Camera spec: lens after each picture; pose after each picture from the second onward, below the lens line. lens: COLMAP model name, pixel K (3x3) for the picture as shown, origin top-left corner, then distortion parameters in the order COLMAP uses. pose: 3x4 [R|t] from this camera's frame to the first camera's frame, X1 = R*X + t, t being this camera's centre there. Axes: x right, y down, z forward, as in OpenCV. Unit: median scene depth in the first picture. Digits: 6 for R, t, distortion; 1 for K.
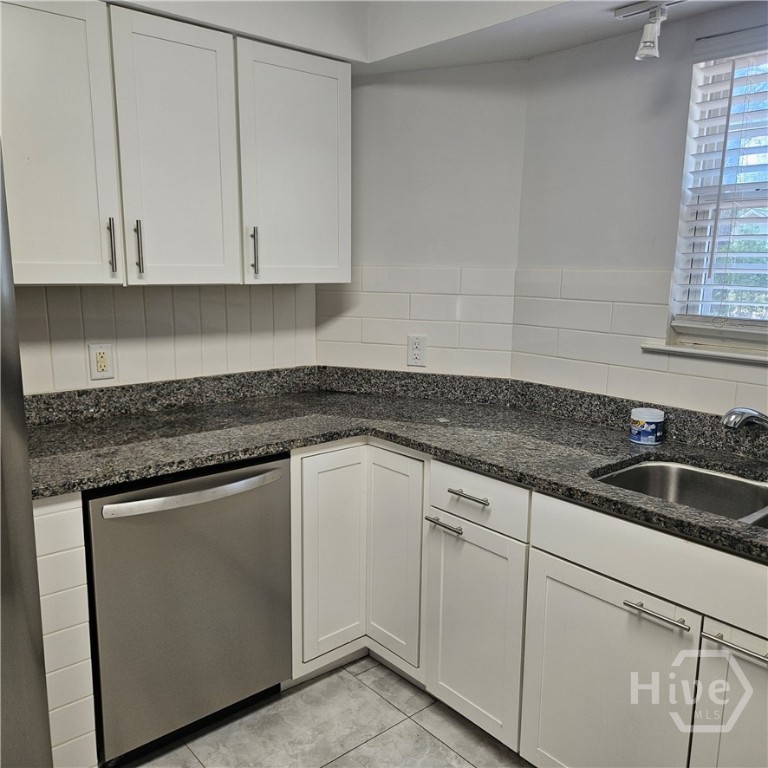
lens RADIAL K [[692.9, 0, 383.8], [0, 692.9, 393.6], [0, 0, 1]] dist [0.054932, -0.005049]
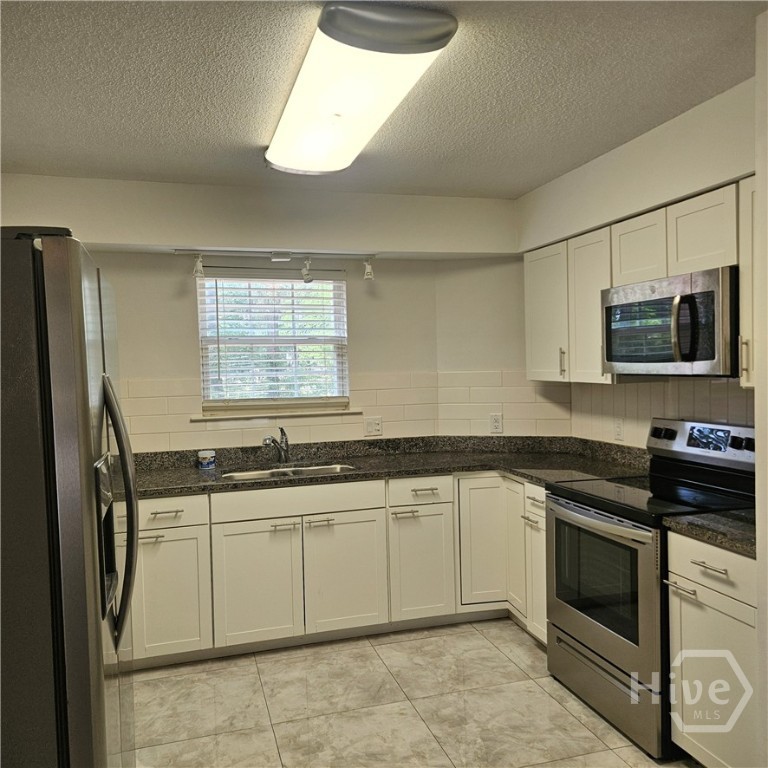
lens RADIAL K [[692.9, 0, 383.8], [0, 692.9, 393.6], [0, 0, 1]] dist [0.054932, -0.005049]
pose [[0.406993, -0.067881, 0.910906, -1.105332], [0.204902, 0.978605, -0.018625, 0.004504], [-0.890153, 0.194227, 0.412194, -0.214227]]
